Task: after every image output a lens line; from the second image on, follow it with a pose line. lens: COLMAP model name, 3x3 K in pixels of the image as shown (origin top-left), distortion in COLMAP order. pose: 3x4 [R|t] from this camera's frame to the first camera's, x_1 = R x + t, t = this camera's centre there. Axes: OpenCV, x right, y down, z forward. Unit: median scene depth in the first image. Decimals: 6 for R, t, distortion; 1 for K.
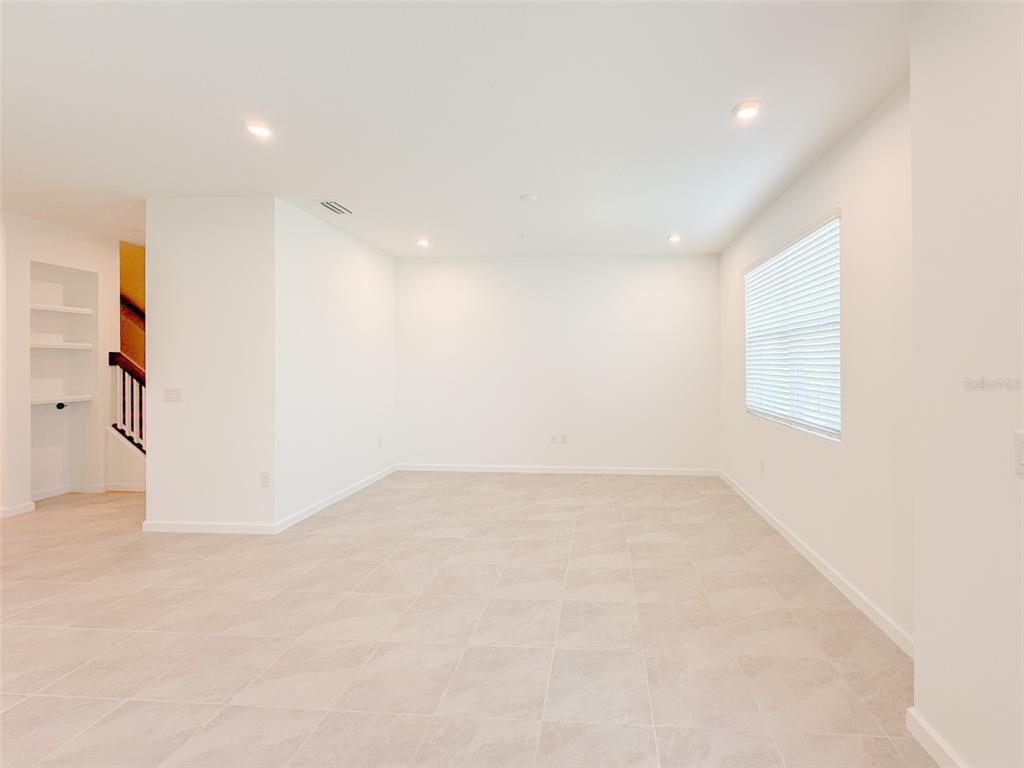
lens RADIAL K [[435.1, 0, 536.7], [0, 435.1, 366.9], [0, 0, 1]] dist [-0.001836, 0.000054]
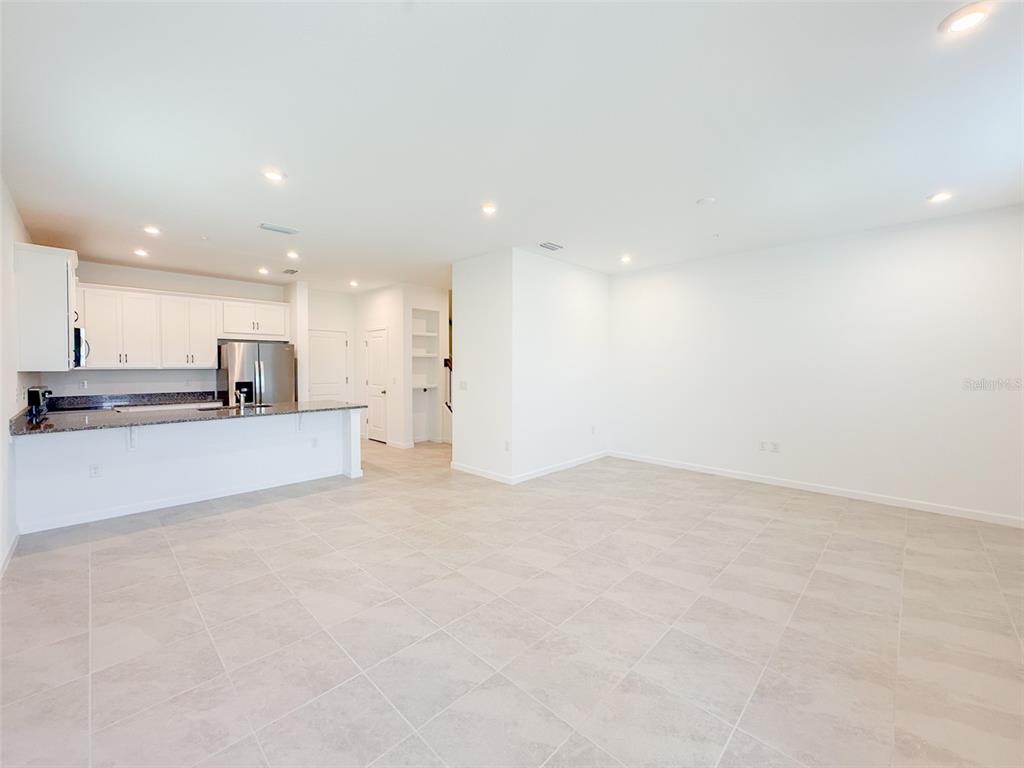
lens RADIAL K [[415.0, 0, 512.4], [0, 415.0, 380.5], [0, 0, 1]] dist [-0.003762, 0.000569]
pose [[0.755348, 0.023039, -0.654919, 0.275065], [-0.001805, 0.999451, 0.033078, -0.004344], [0.655321, -0.023804, 0.754975, -0.024970]]
